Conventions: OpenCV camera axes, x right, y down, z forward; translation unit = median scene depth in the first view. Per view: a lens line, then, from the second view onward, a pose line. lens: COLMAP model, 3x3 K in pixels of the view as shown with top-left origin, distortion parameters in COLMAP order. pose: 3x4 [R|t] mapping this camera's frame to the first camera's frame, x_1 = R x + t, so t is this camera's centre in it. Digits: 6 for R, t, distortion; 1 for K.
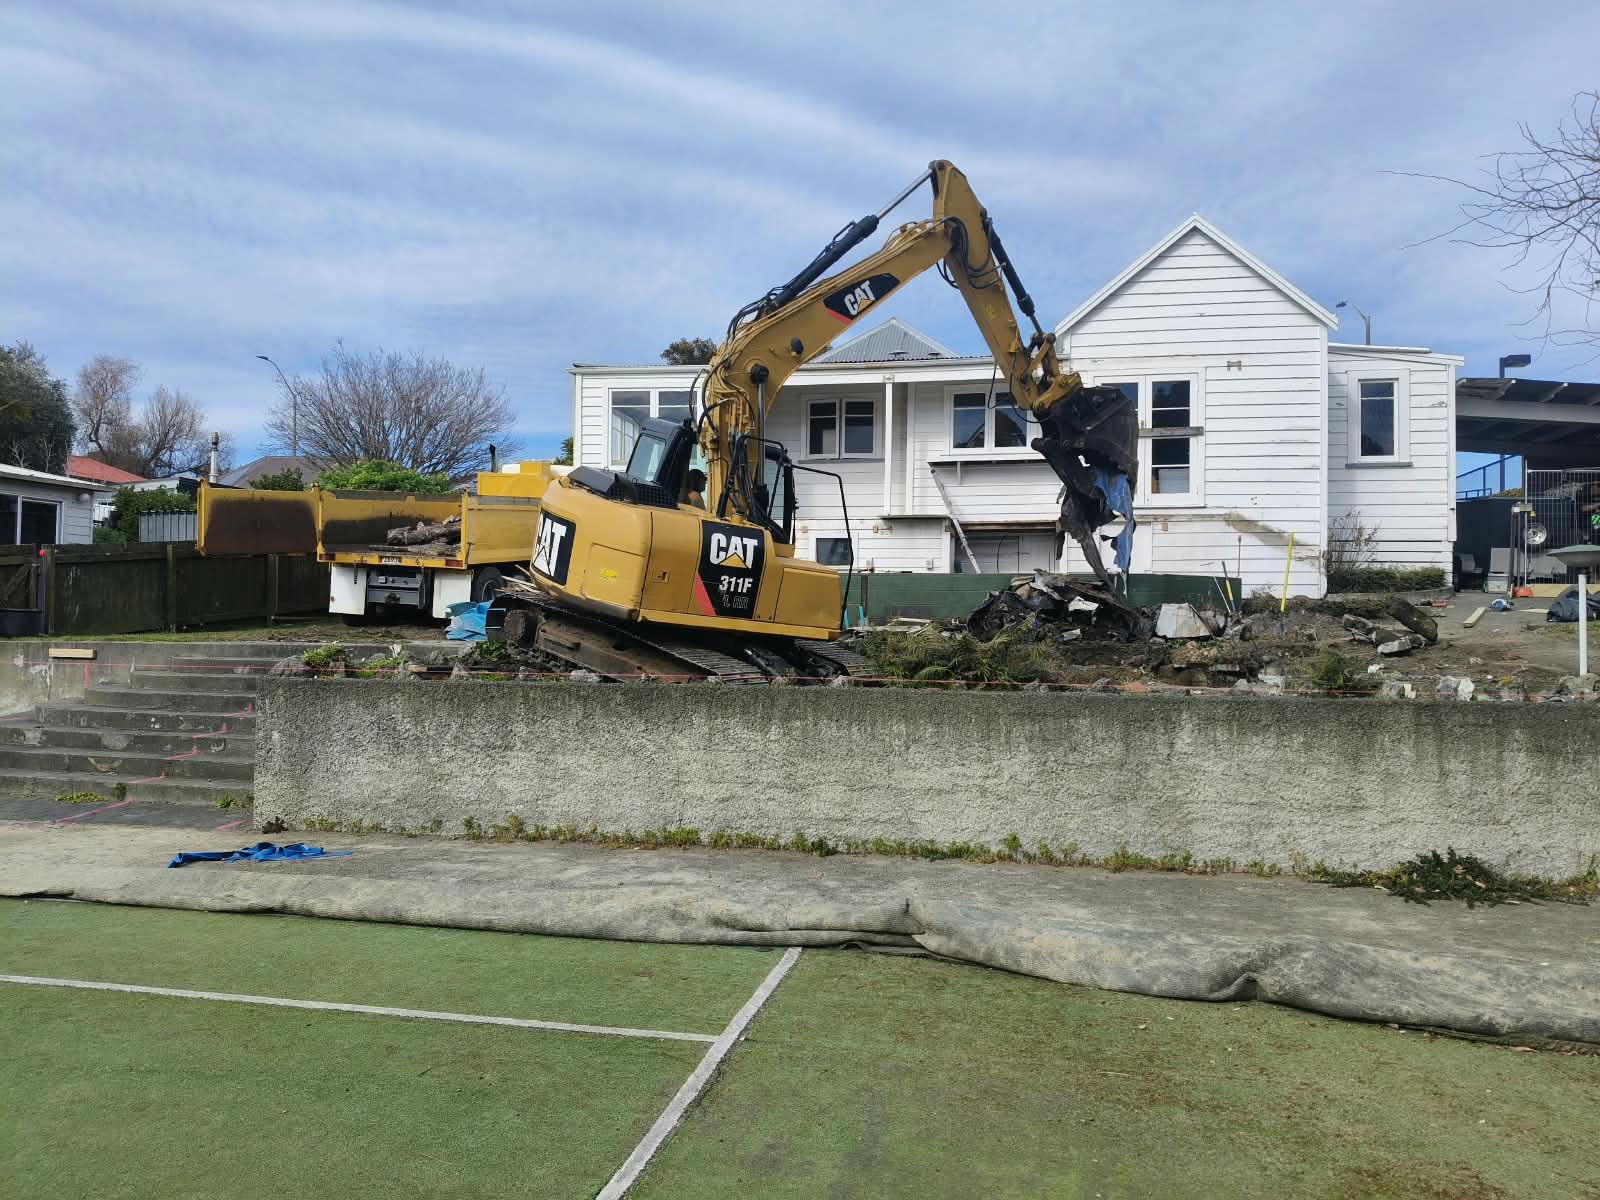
lens RADIAL K [[1198.9, 0, 800.9], [0, 1198.9, 604.2], [0, 0, 1]] dist [0.011243, 0.001402]
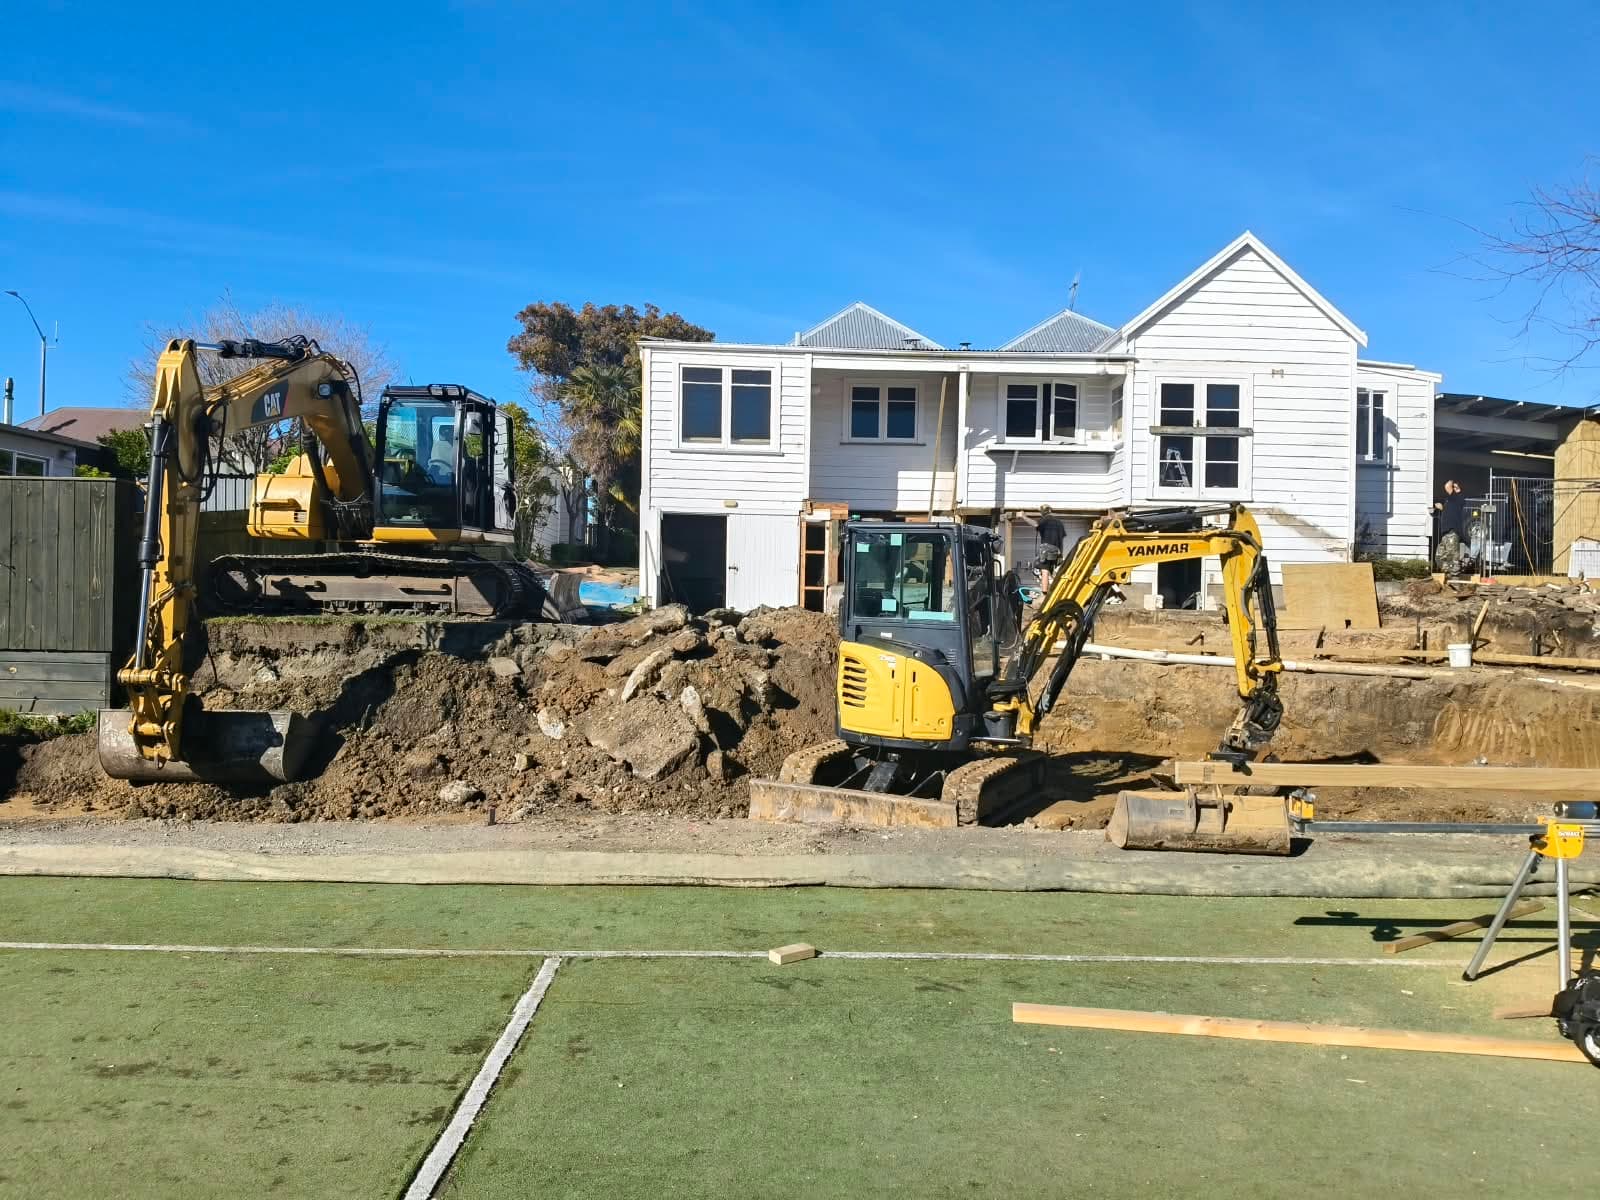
lens RADIAL K [[1198.9, 0, 802.8], [0, 1198.9, 595.6], [0, 0, 1]] dist [0.011243, 0.001402]
pose [[0.976632, 0.010514, 0.214660, -0.295294], [-0.012951, 0.999867, 0.009947, -0.000119], [-0.214526, -0.012495, 0.976638, 0.015831]]
